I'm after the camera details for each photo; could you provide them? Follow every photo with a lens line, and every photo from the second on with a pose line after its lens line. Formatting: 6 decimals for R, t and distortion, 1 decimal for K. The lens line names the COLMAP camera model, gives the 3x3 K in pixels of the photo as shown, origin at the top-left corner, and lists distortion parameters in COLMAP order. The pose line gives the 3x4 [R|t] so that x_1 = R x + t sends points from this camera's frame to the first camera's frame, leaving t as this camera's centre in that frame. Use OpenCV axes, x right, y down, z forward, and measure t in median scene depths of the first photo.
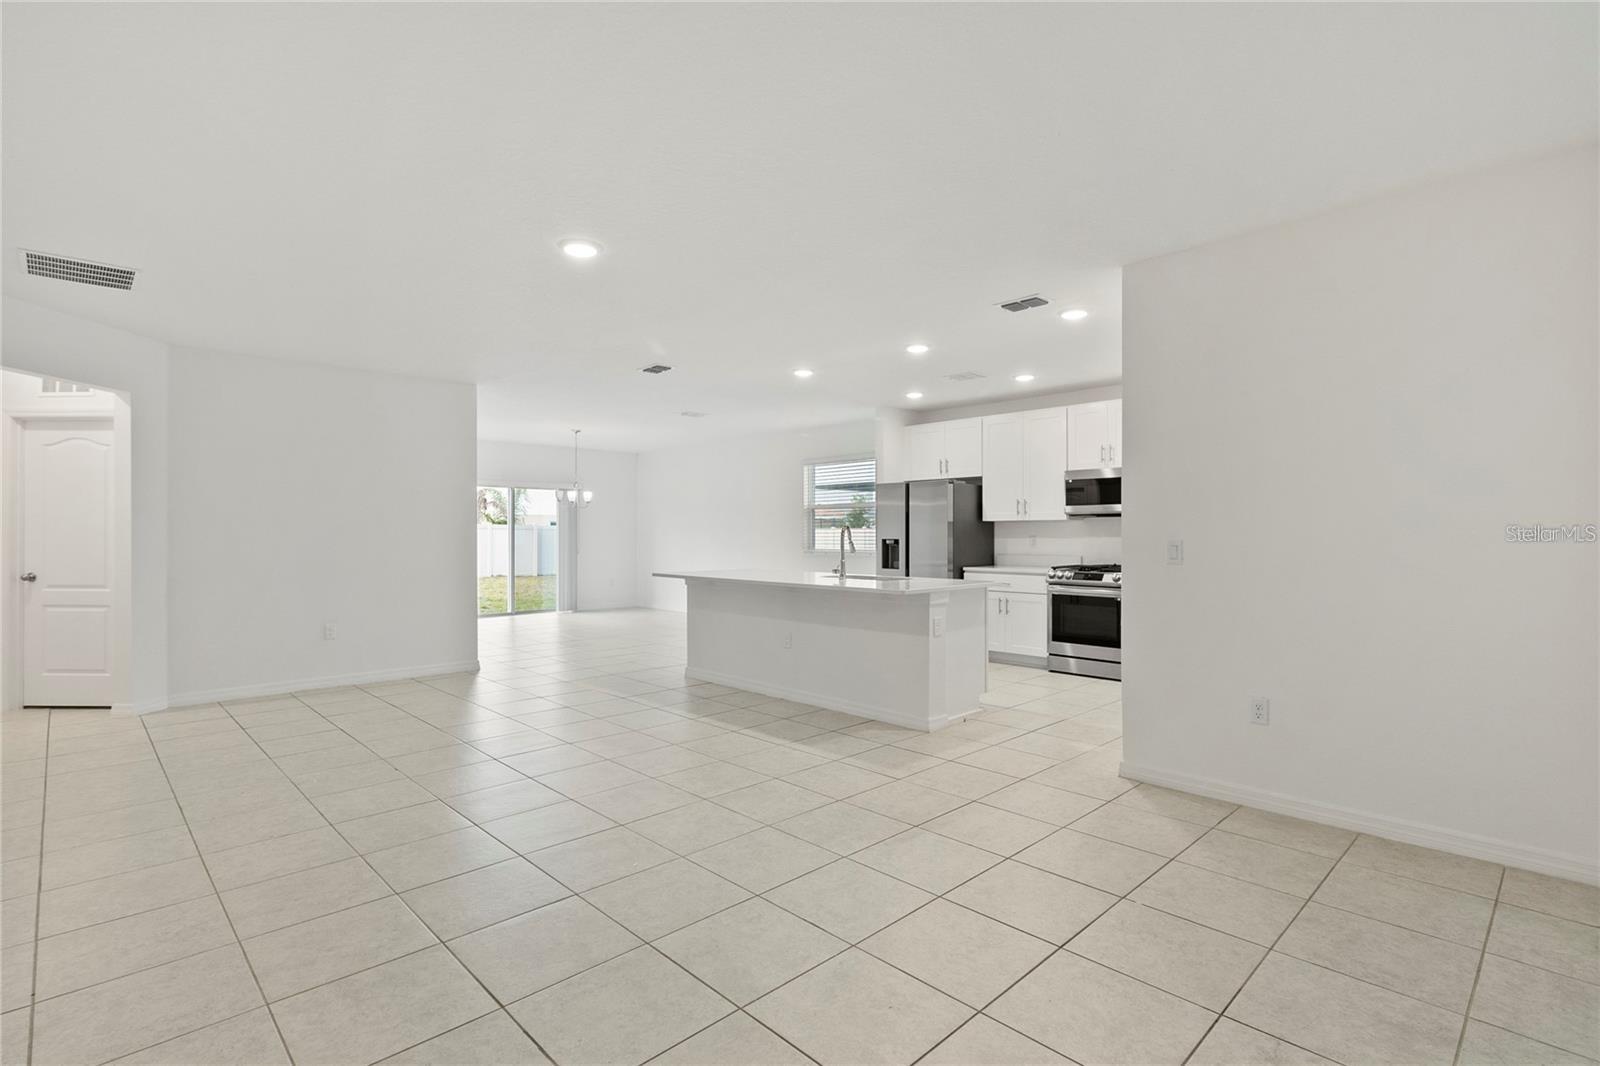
lens RADIAL K [[766.3, 0, 796.6], [0, 766.3, 540.7], [0, 0, 1]] dist [0.001208, -0.000283]
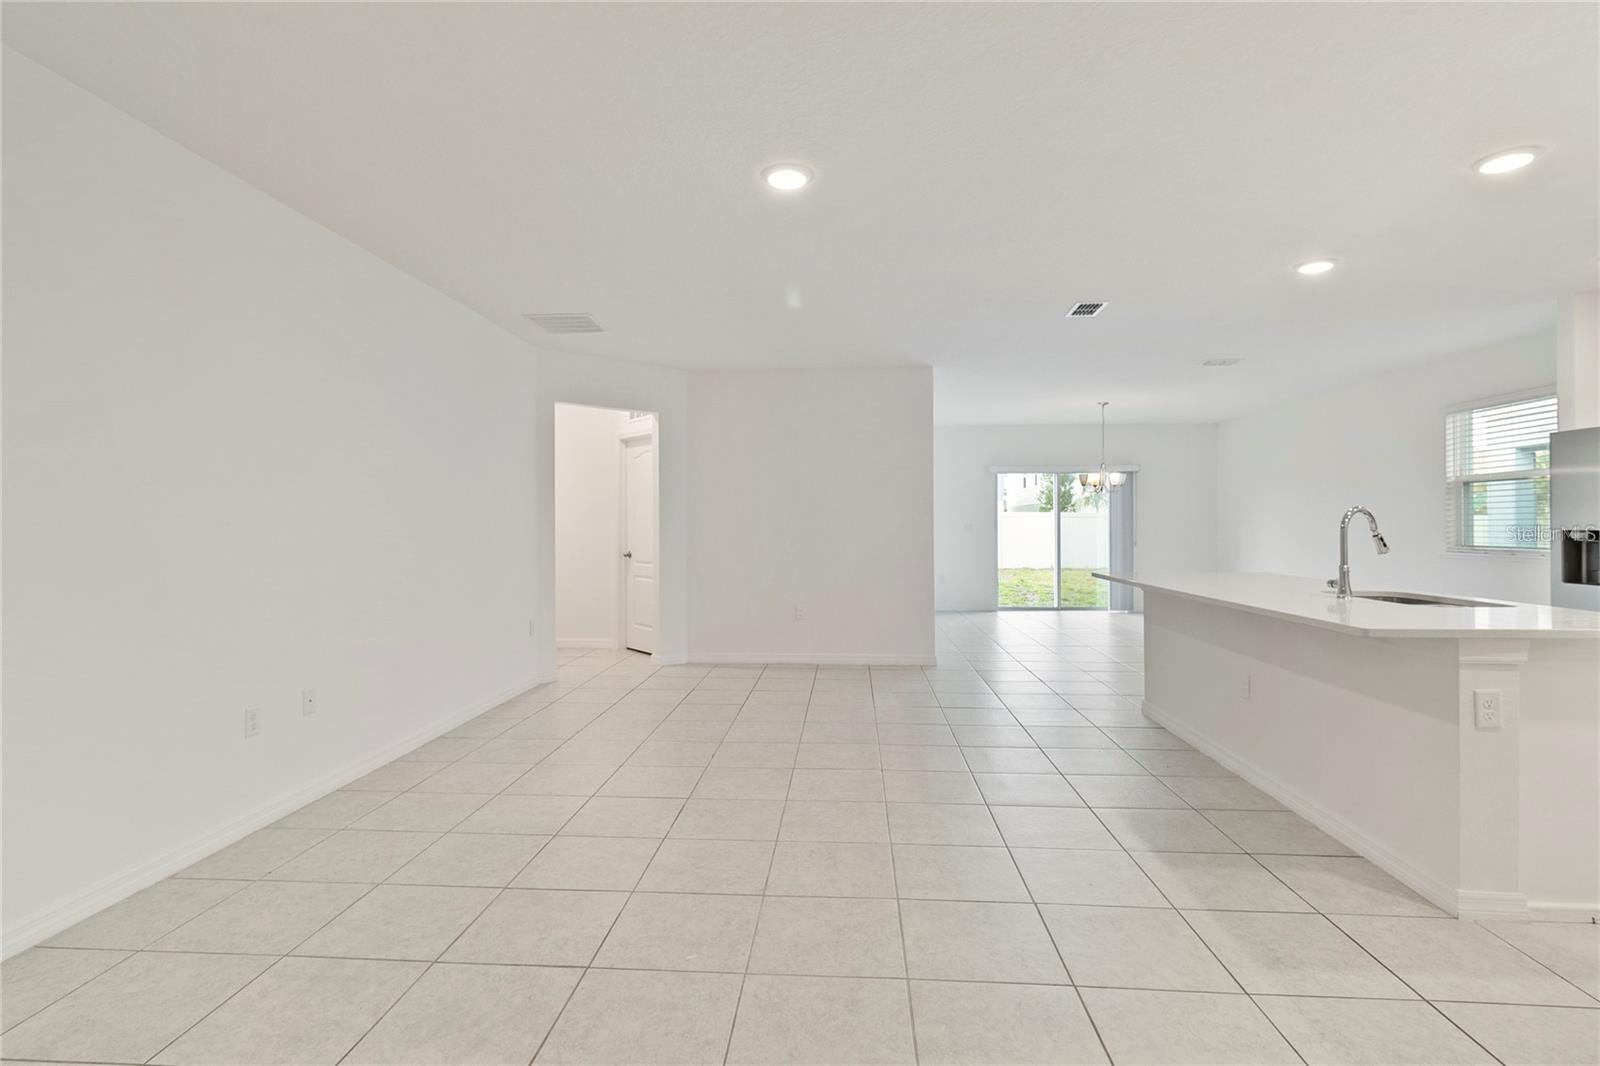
lens RADIAL K [[766.3, 0, 794.9], [0, 766.3, 524.0], [0, 0, 1]] dist [0.001208, -0.000283]
pose [[0.667259, -0.001172, -0.744825, 0.172779], [-0.004230, 0.999977, -0.005364, -0.001423], [0.744813, 0.006730, 0.667239, 0.230822]]
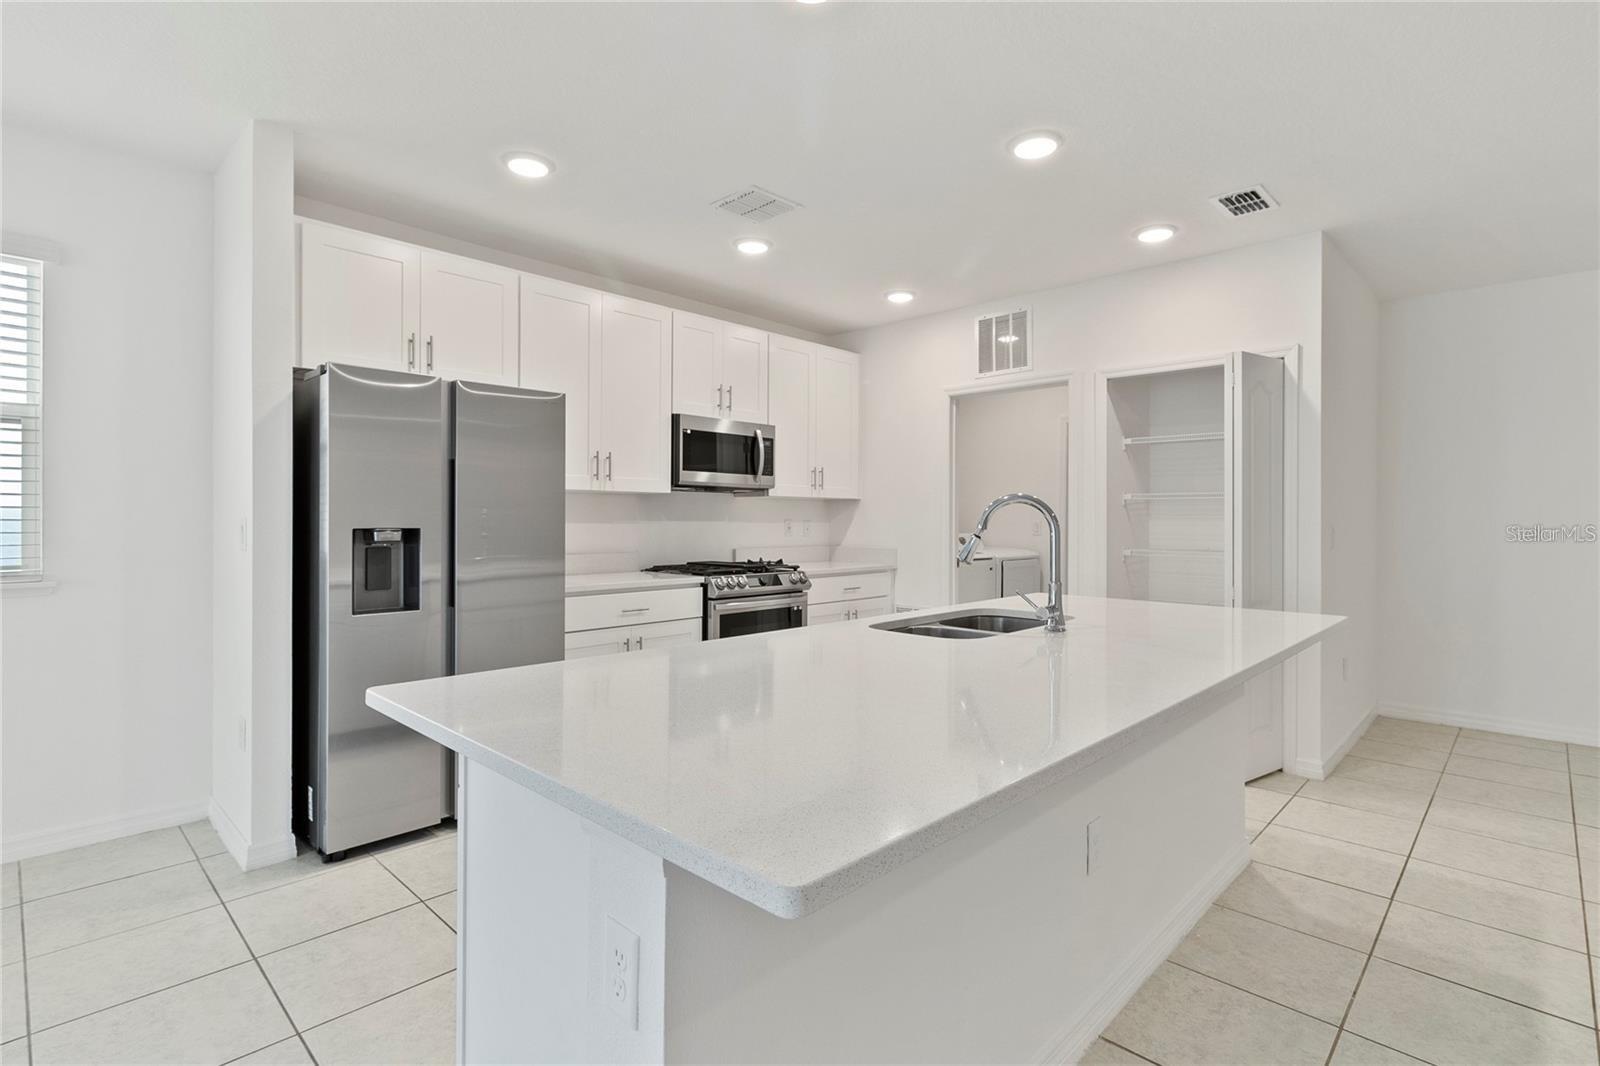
lens RADIAL K [[766.3, 0, 791.1], [0, 766.3, 523.1], [0, 0, 1]] dist [0.001208, -0.000283]
pose [[-0.043381, -0.003393, 0.999053, -0.258829], [0.004928, 0.999981, 0.003610, -0.005062], [-0.999046, 0.005080, -0.043363, 0.911409]]
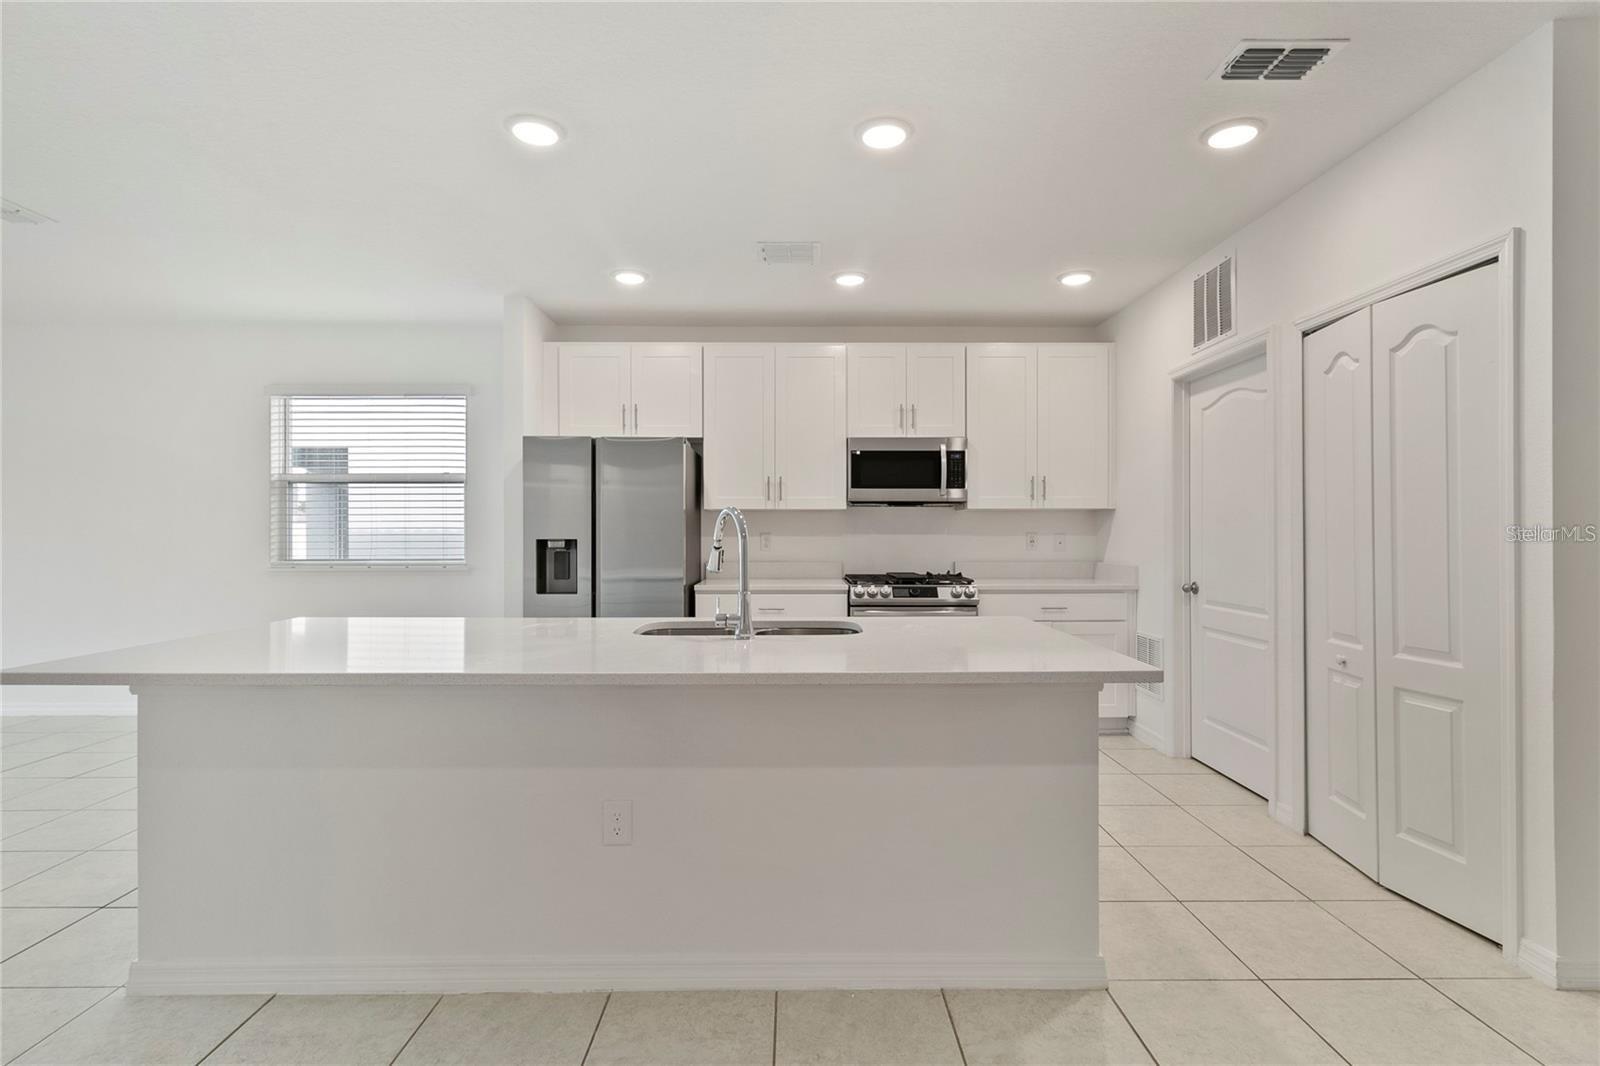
lens RADIAL K [[766.3, 0, 800.4], [0, 766.3, 532.6], [0, 0, 1]] dist [0.001208, -0.000283]
pose [[0.683098, 0.000505, 0.730326, -0.170785], [0.006150, 0.999960, -0.006444, -0.002233], [-0.730301, 0.008893, 0.683068, 0.551728]]
